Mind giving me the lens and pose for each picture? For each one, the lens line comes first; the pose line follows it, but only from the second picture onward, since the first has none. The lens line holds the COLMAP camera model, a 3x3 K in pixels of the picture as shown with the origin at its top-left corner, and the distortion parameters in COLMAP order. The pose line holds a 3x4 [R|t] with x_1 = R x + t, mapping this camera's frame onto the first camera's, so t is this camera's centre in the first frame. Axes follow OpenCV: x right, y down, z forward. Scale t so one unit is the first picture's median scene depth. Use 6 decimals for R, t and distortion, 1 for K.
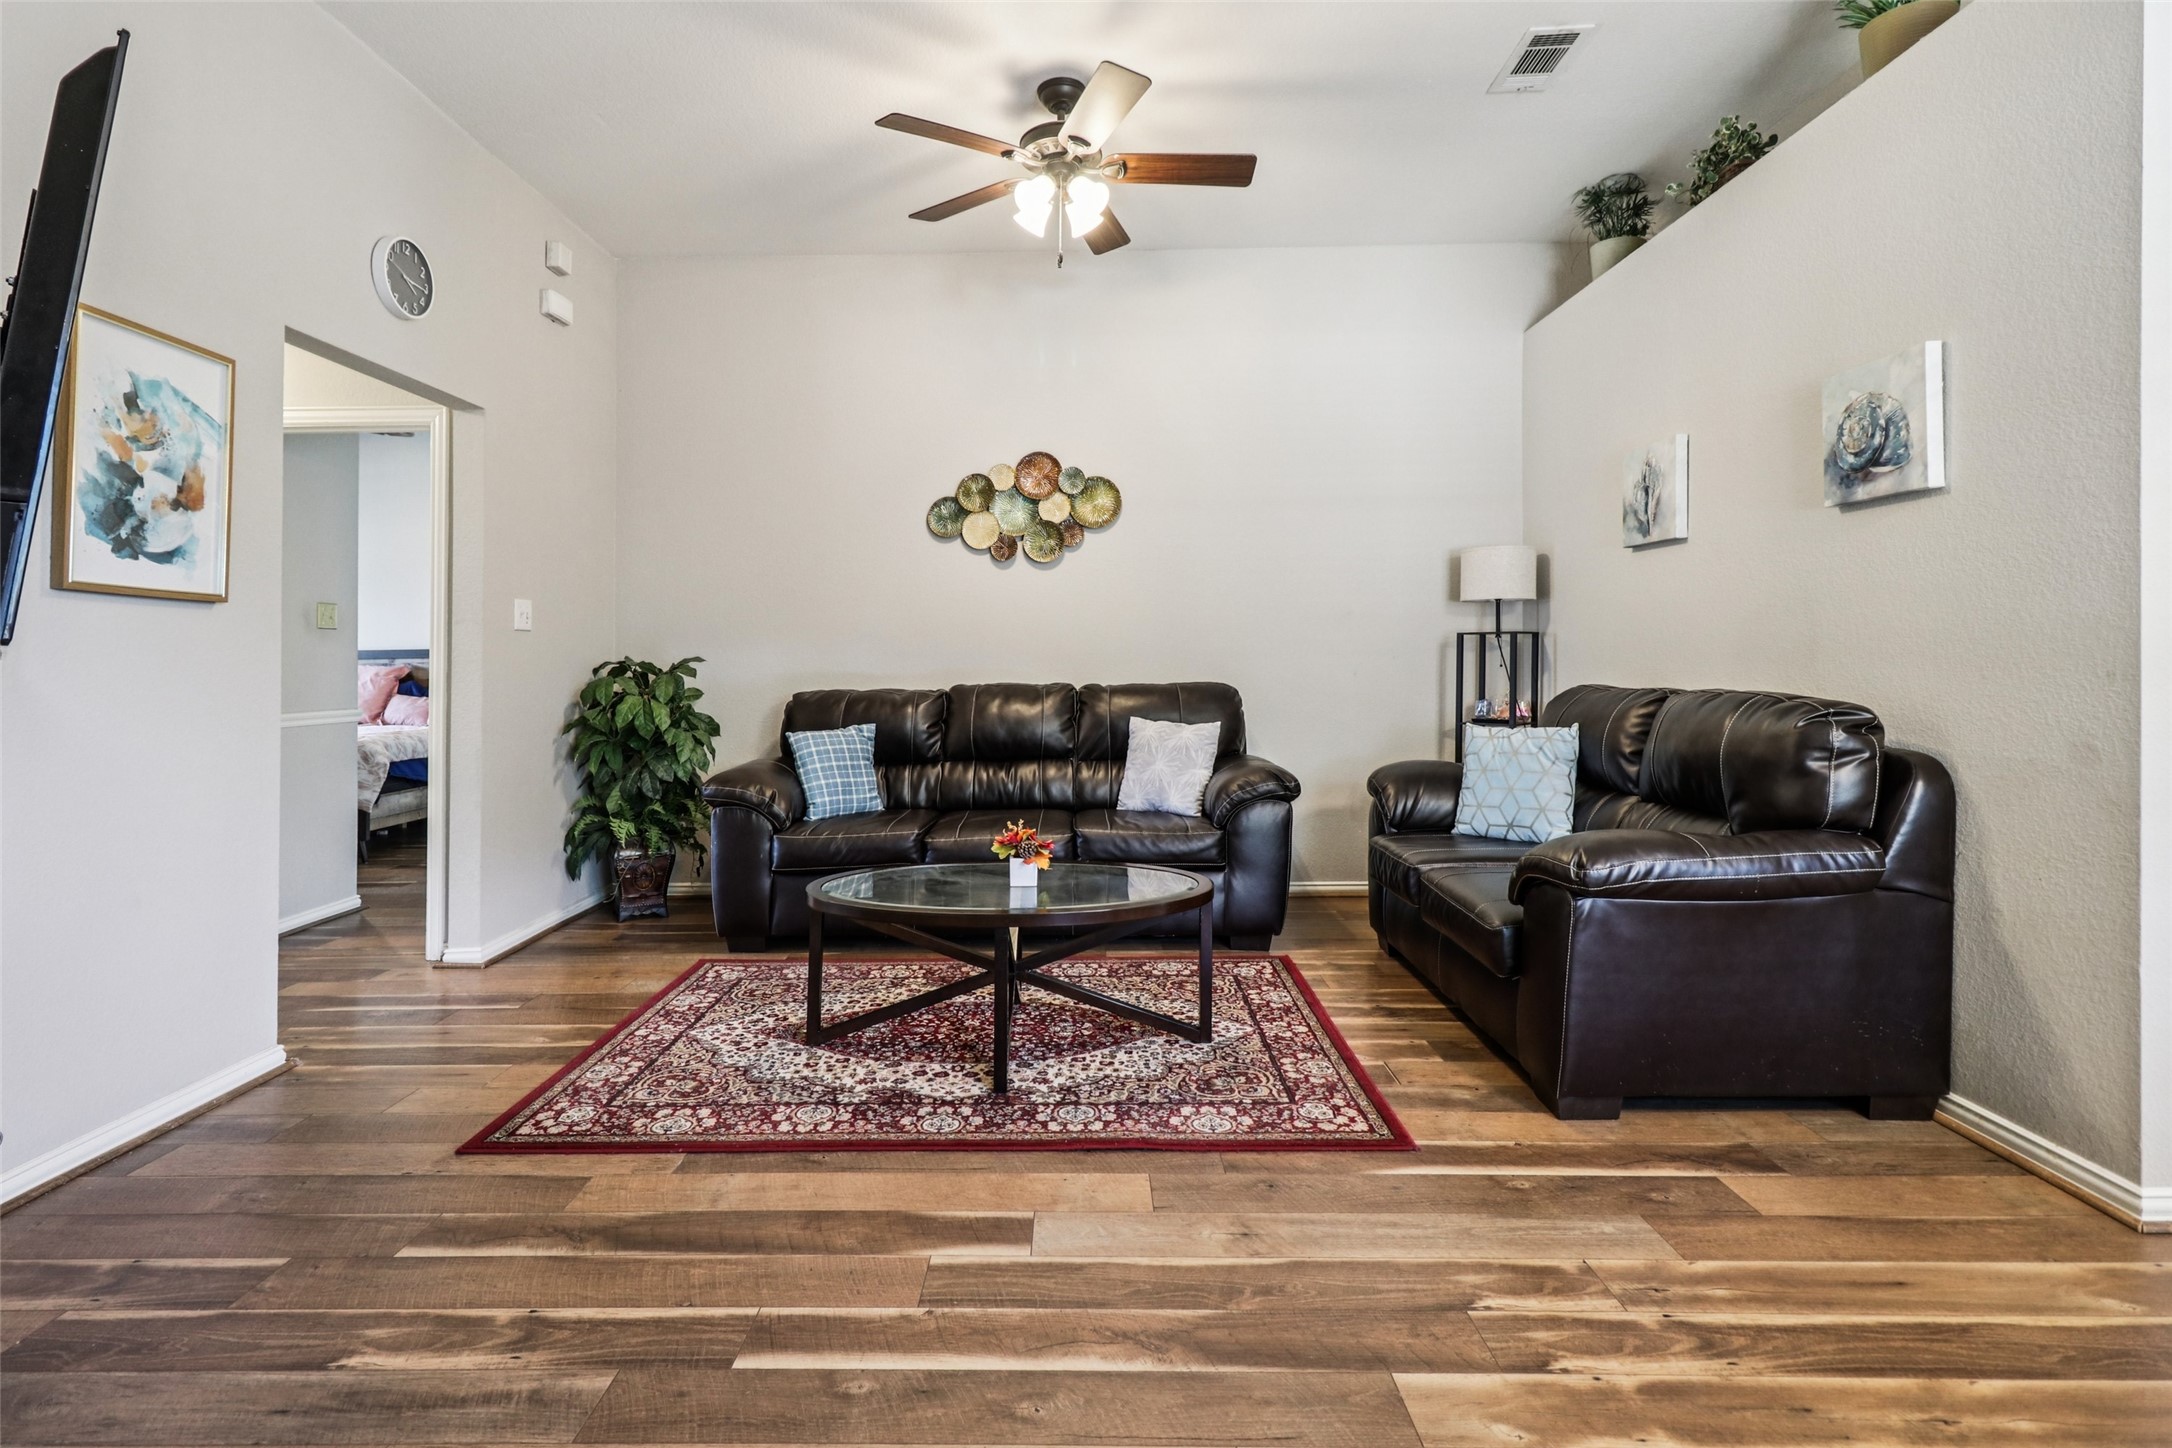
lens RADIAL K [[1028.5, 0, 1083.0], [0, 1028.5, 652.8], [0, 0, 1]] dist [-0.000192, -0.000119]
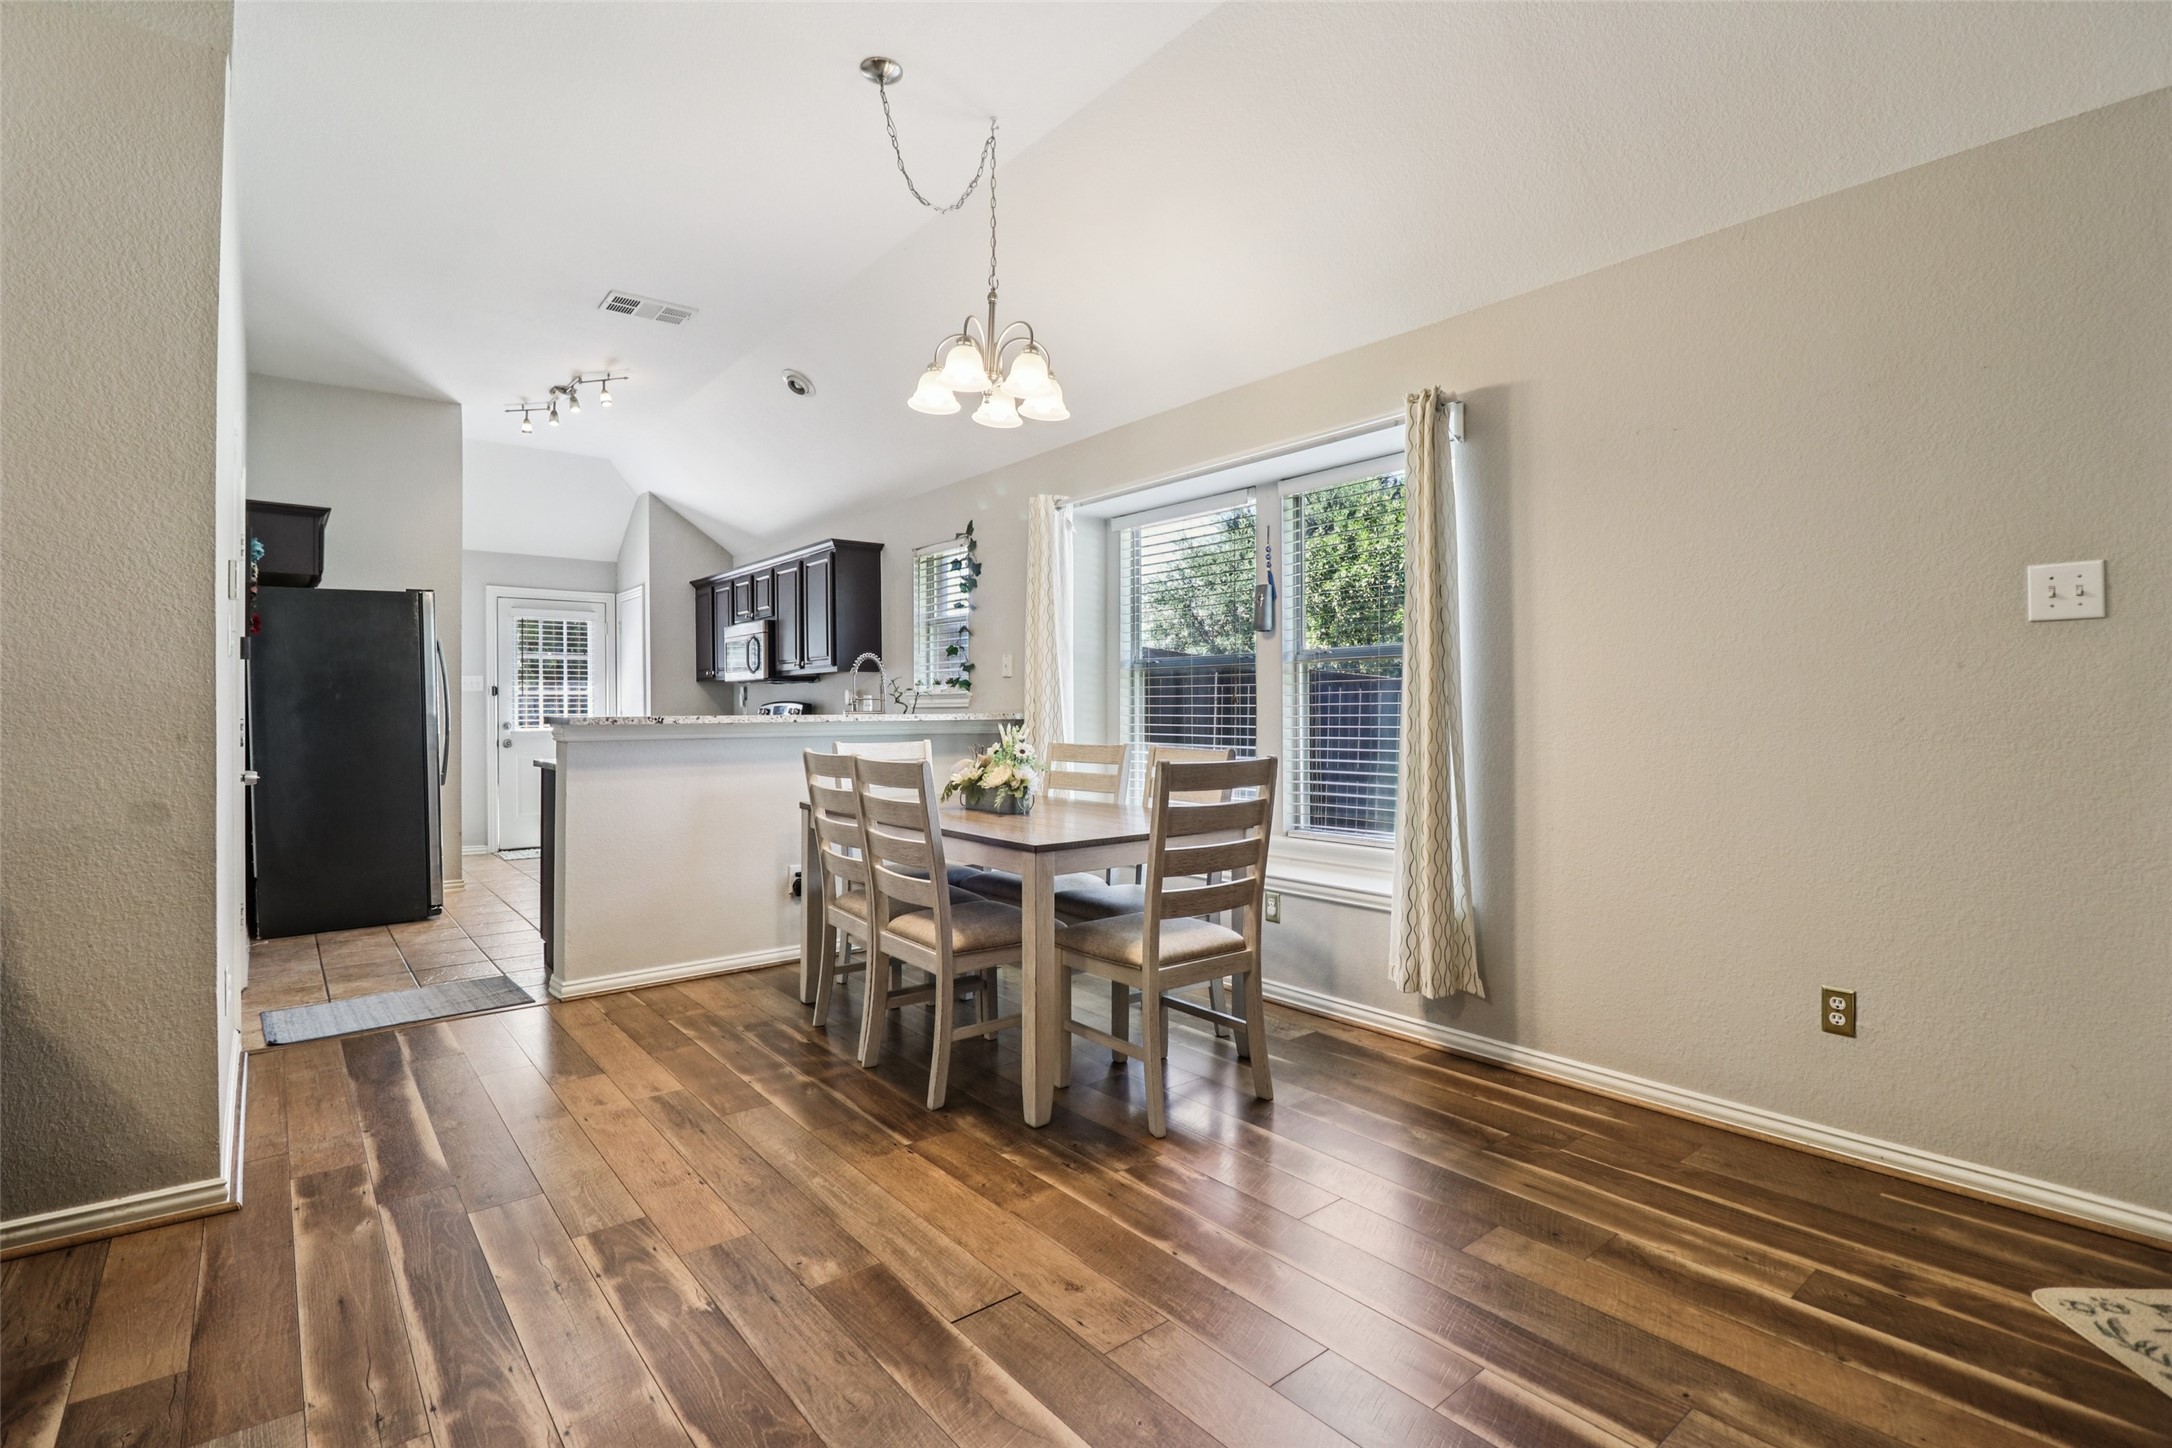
lens RADIAL K [[1025.8, 0, 1086.0], [0, 1025.8, 724.0], [0, 0, 1]] dist [-0.001180, -0.000404]
pose [[-0.624255, -0.007818, 0.781182, -0.602970], [-0.007120, 0.999965, 0.004318, -0.006557], [-0.781188, -0.002867, -0.624289, 1.197419]]
